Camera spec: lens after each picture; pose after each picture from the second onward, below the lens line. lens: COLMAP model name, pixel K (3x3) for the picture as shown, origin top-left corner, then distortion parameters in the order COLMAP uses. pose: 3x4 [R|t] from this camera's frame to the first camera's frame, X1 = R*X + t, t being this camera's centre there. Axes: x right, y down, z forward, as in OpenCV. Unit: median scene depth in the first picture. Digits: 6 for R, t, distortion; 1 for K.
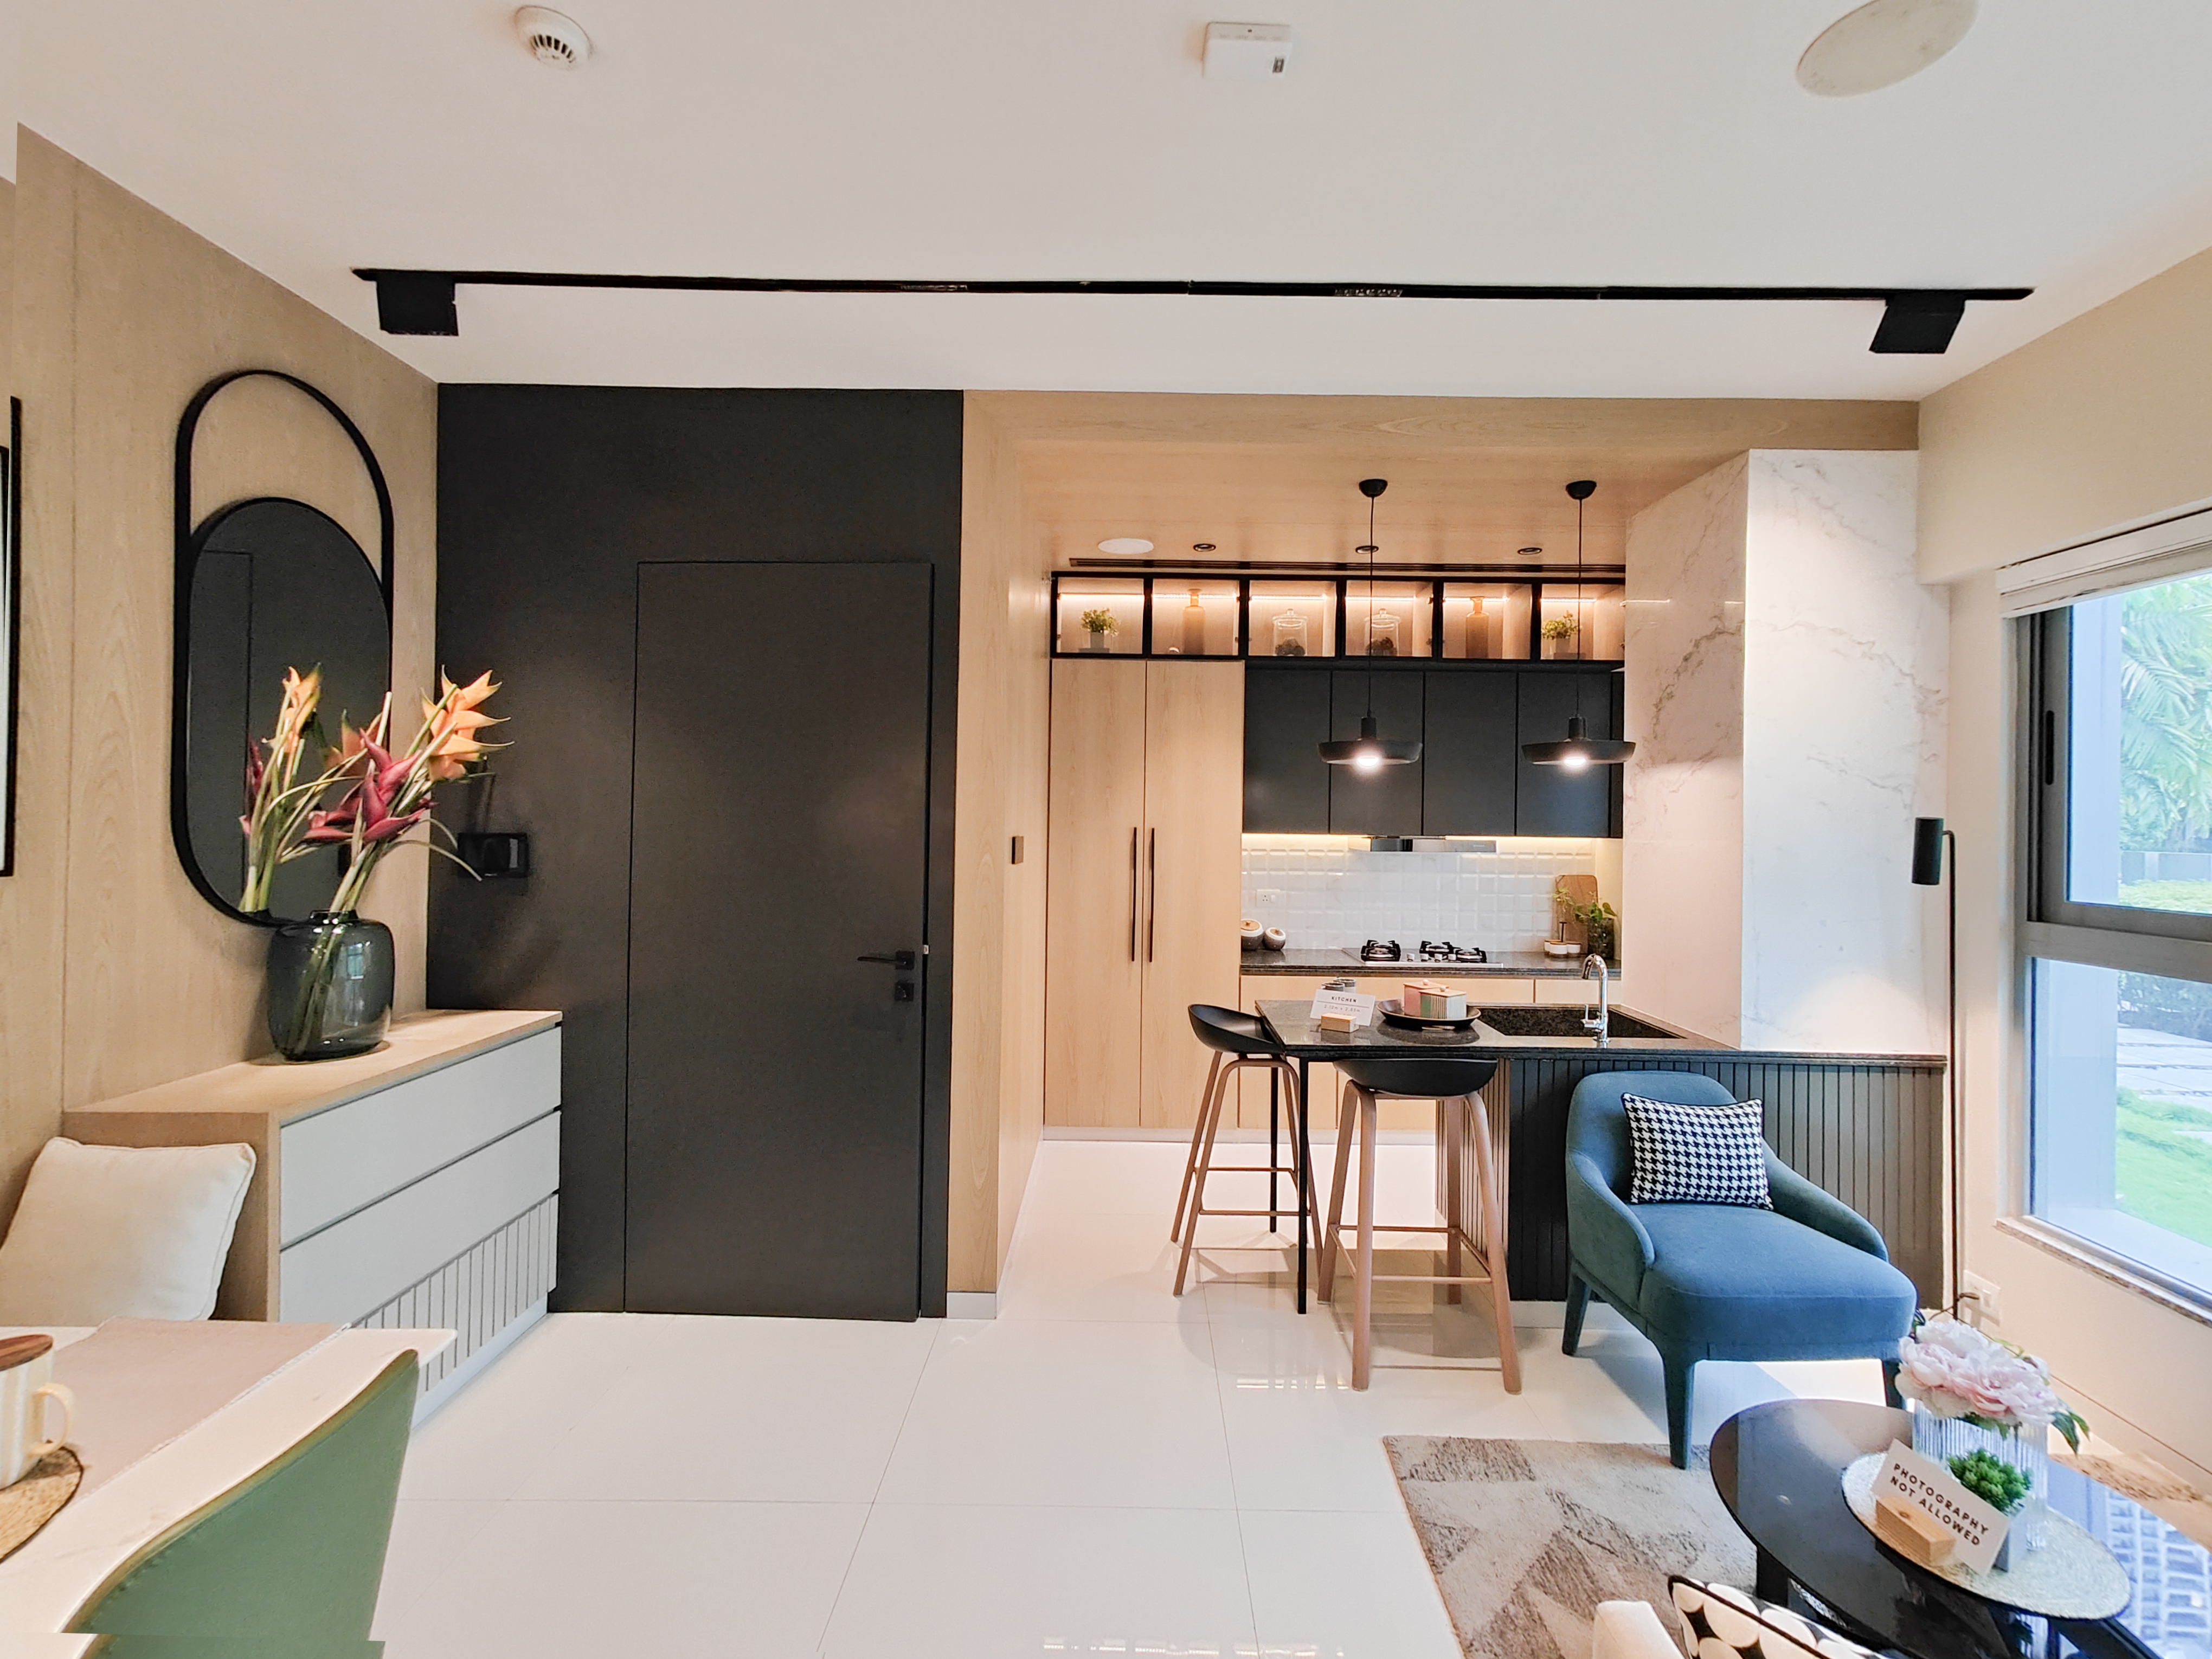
lens RADIAL K [[1009.1, 0, 1111.0], [0, 1009.1, 818.4], [0, 0, 1]] dist [0.000056, -0.000007]
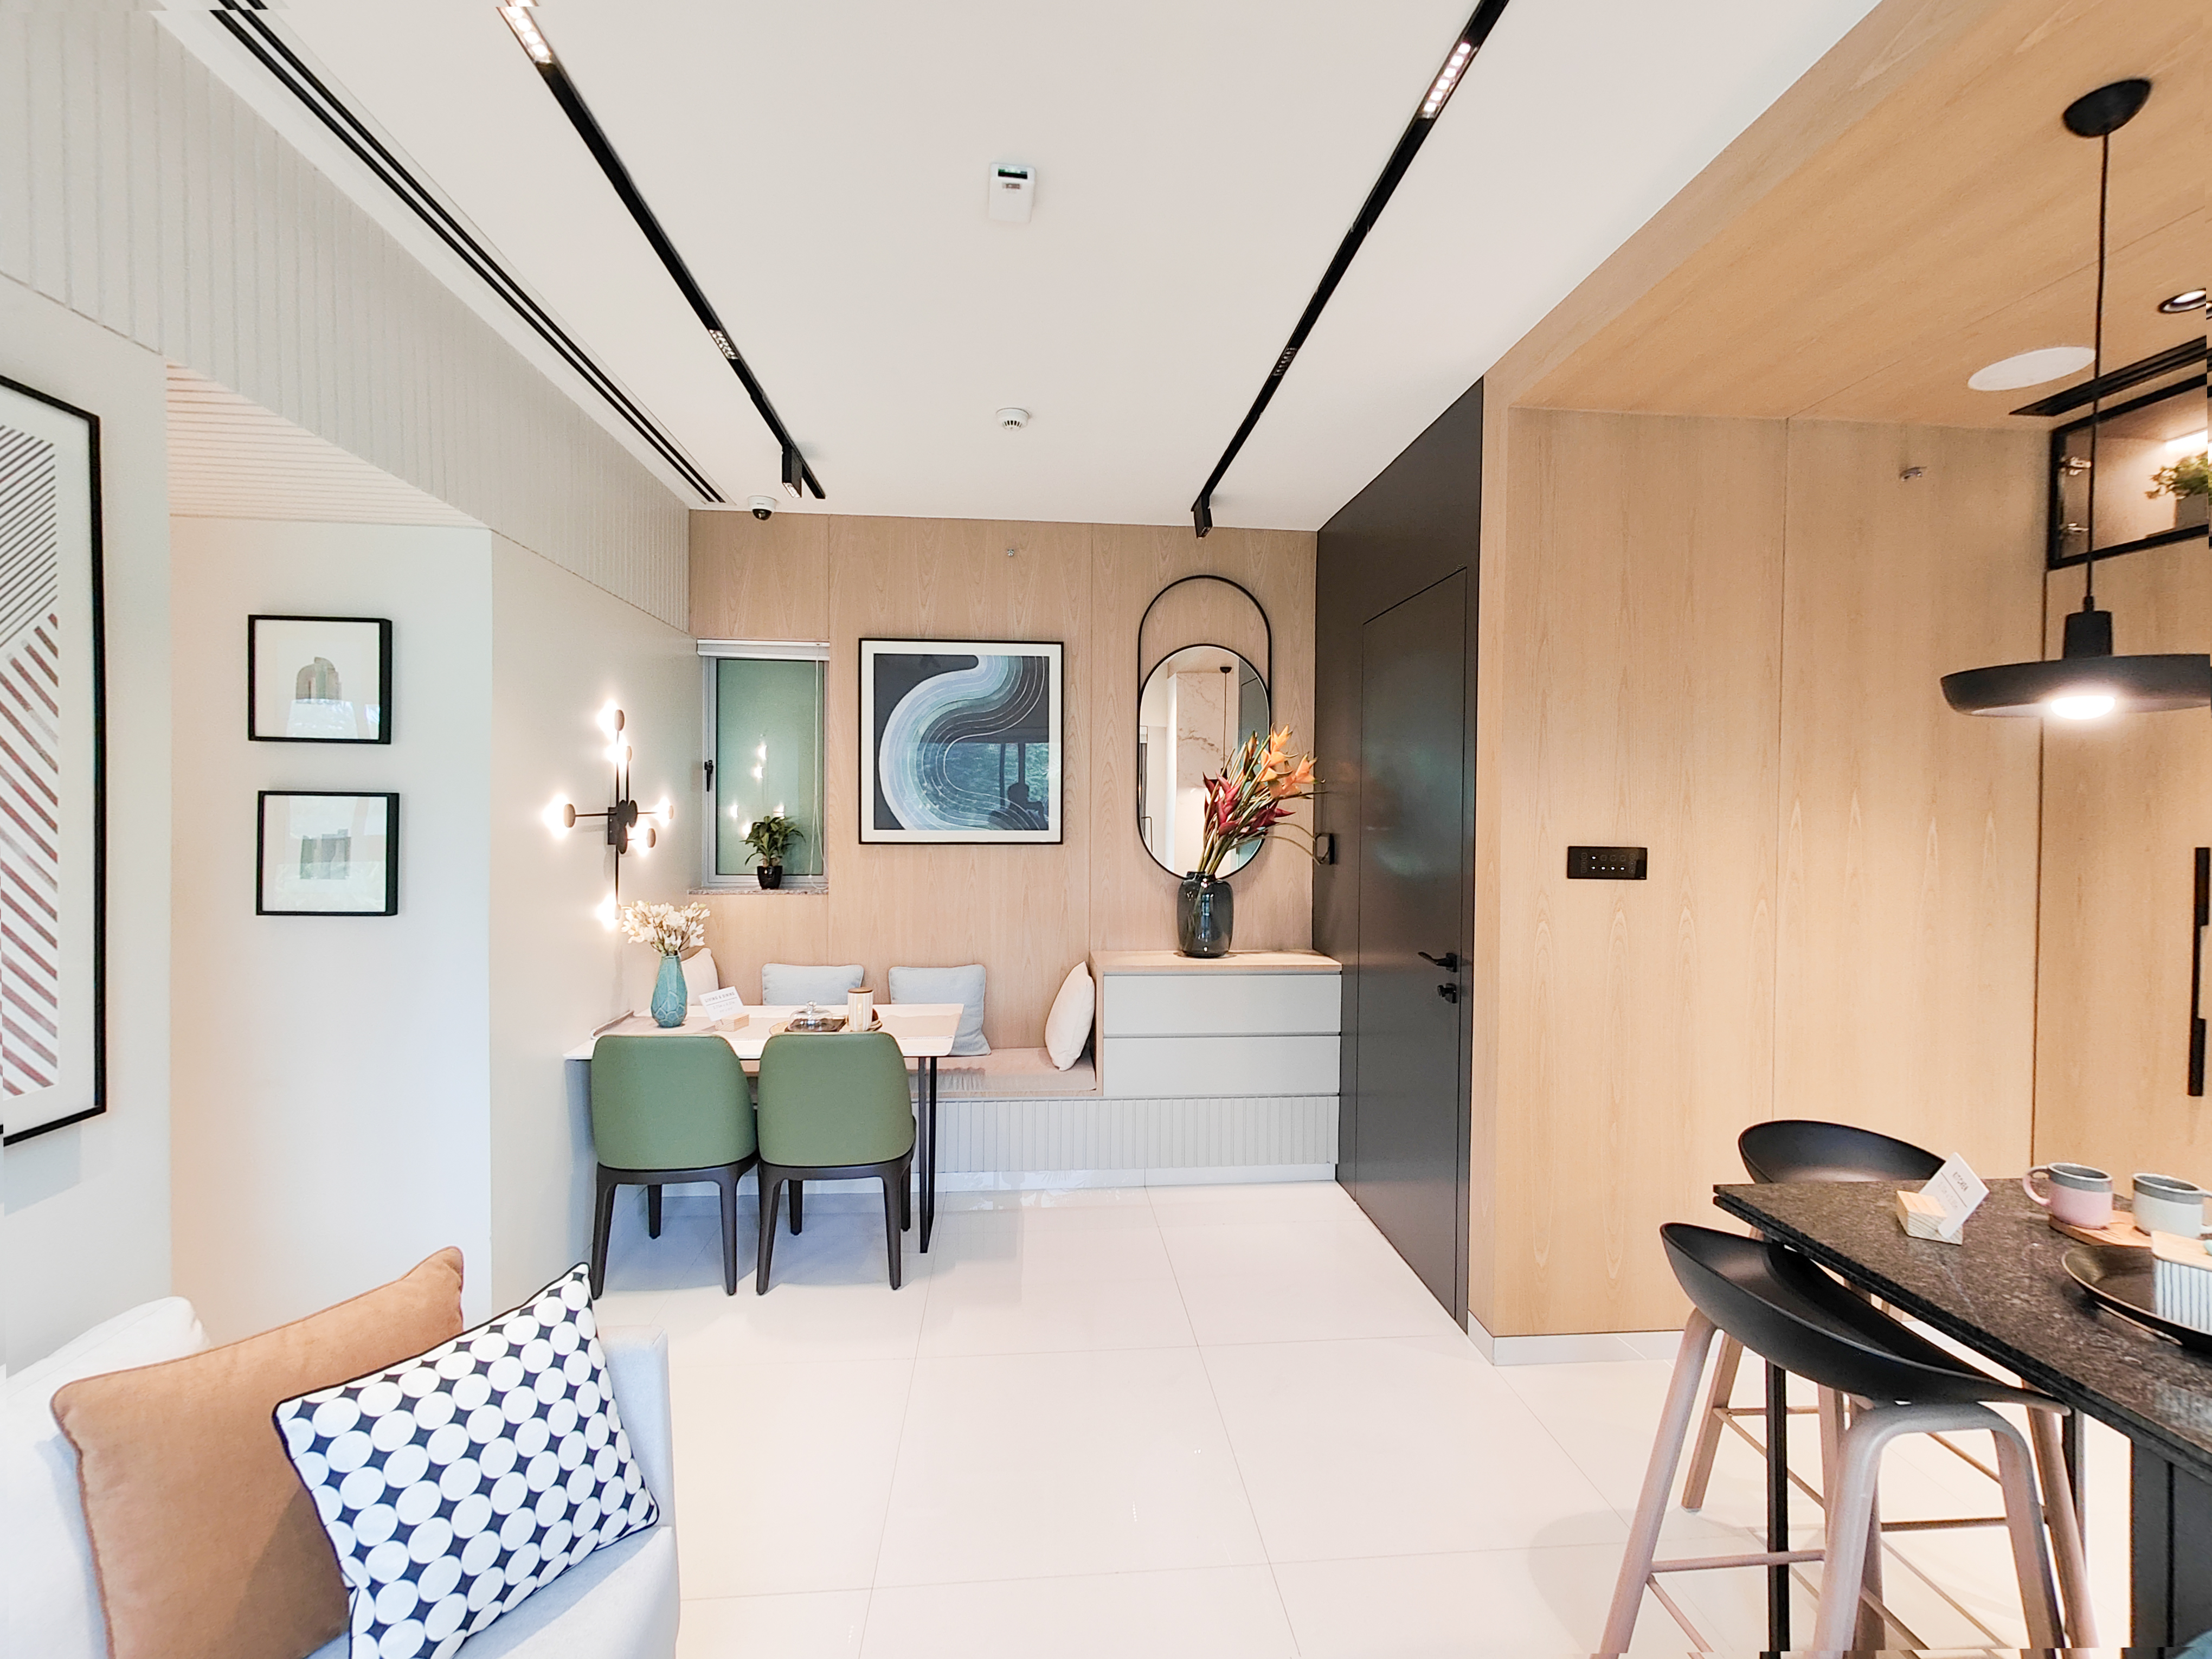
lens RADIAL K [[957.1, 0, 1110.9], [0, 957.1, 817.9], [0, 0, 1]] dist [0.002006, 0.000267]
pose [[0.103934, -0.001775, -0.994583, 0.467645], [-0.010831, 0.999937, -0.002916, 0.000276], [0.994525, 0.011075, 0.103908, 0.360483]]
